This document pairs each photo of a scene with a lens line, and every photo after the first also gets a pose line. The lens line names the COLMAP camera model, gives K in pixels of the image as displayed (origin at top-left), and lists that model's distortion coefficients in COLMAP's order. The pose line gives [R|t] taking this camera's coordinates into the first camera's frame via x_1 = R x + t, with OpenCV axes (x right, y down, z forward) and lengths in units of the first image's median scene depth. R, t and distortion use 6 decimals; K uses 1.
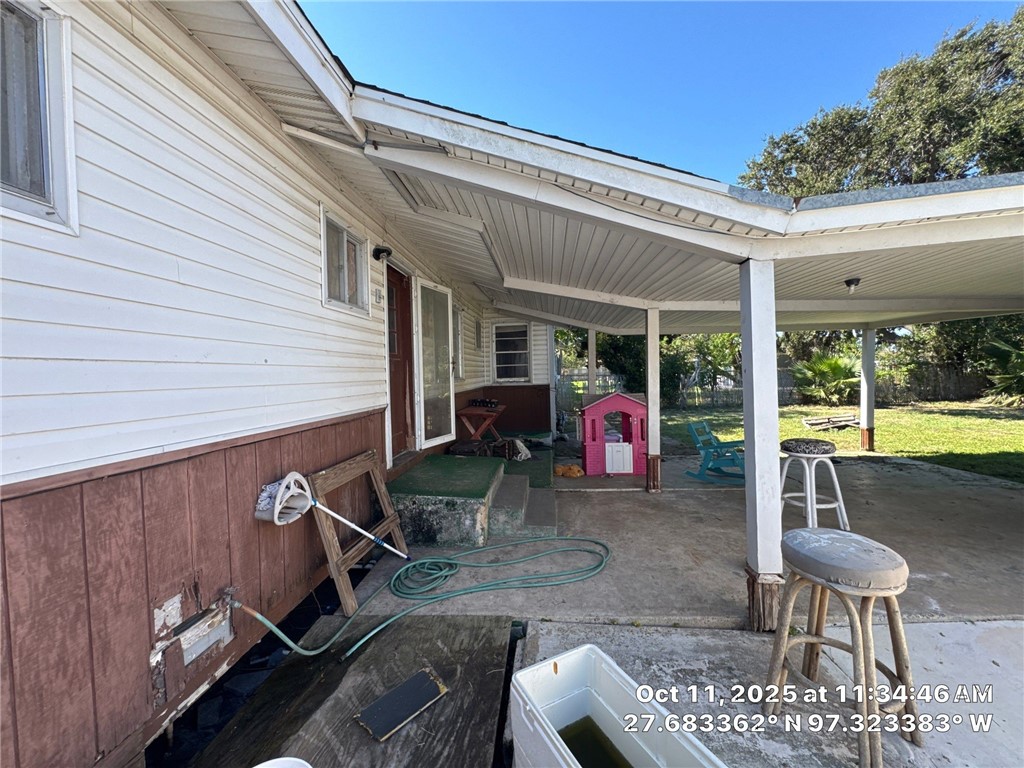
lens RADIAL K [[409.3, 0, 512.6], [0, 409.3, 380.2], [0, 0, 1]] dist [-0.004721, 0.000756]
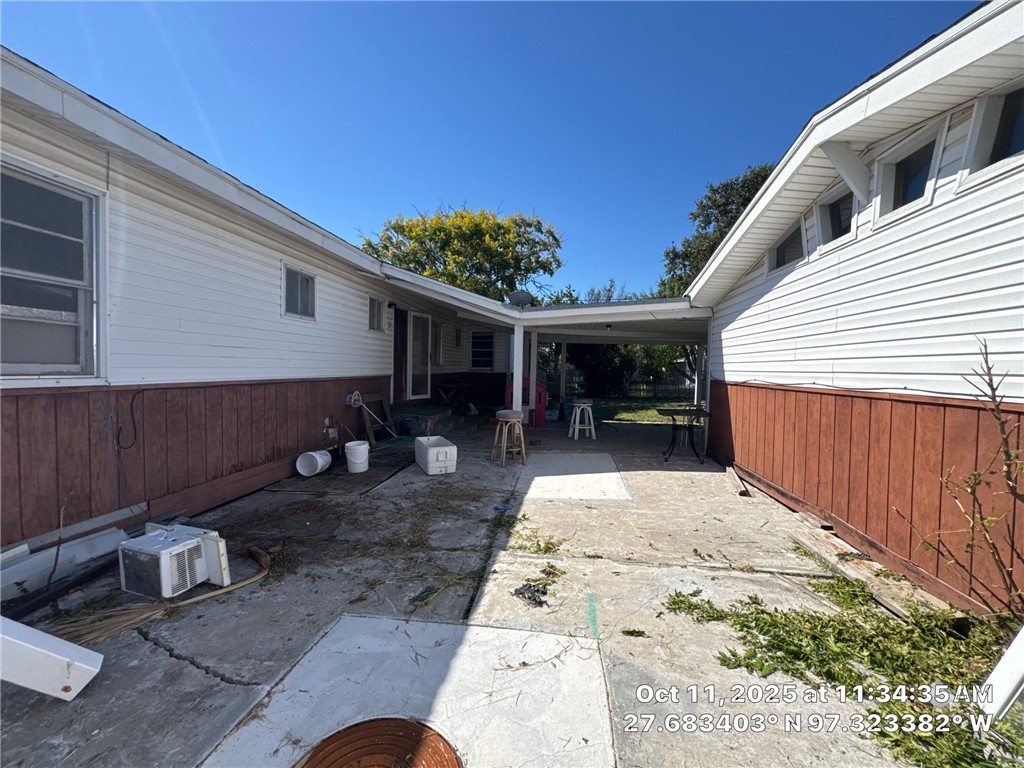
lens RADIAL K [[409.3, 0, 511.9], [0, 409.3, 380.4], [0, 0, 1]] dist [-0.004721, 0.000756]
pose [[0.998116, 0.046253, -0.040310, 0.434310], [-0.045623, 0.998824, 0.016397, 0.030268], [0.041021, -0.014527, 0.999053, -1.187472]]
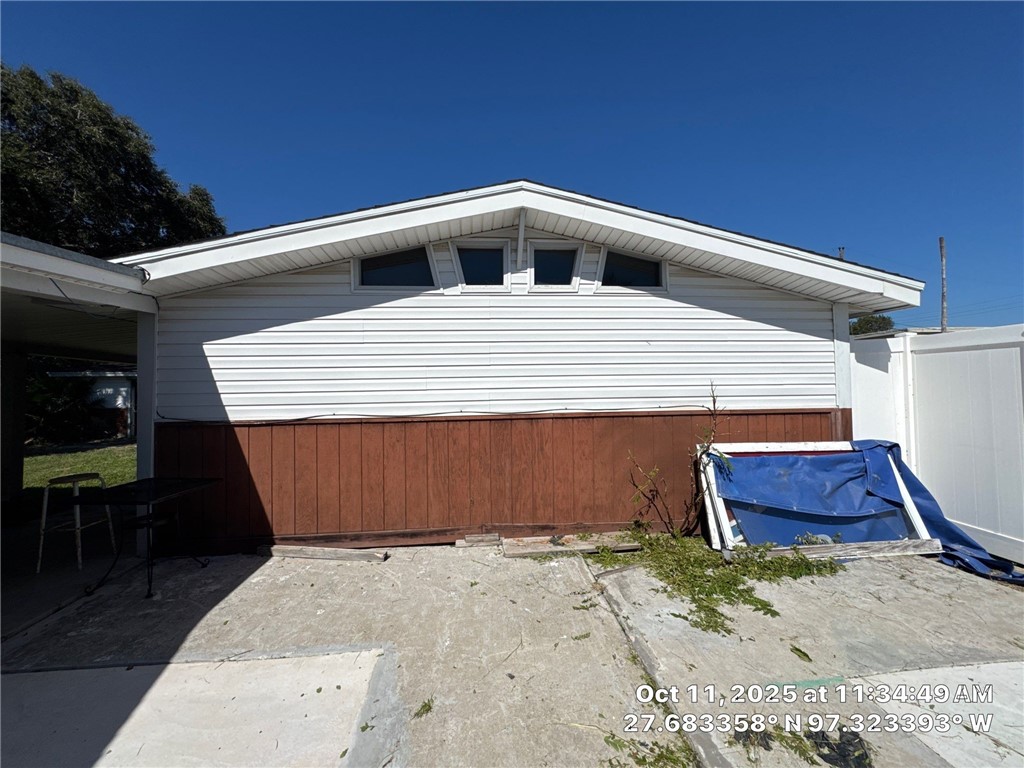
lens RADIAL K [[409.3, 0, 509.8], [0, 409.3, 381.6], [0, 0, 1]] dist [-0.004721, 0.000756]
pose [[-0.179488, 0.051713, 0.982400, -0.769800], [0.038529, 0.998221, -0.045506, -0.081096], [-0.983005, 0.029683, -0.181161, 2.373354]]
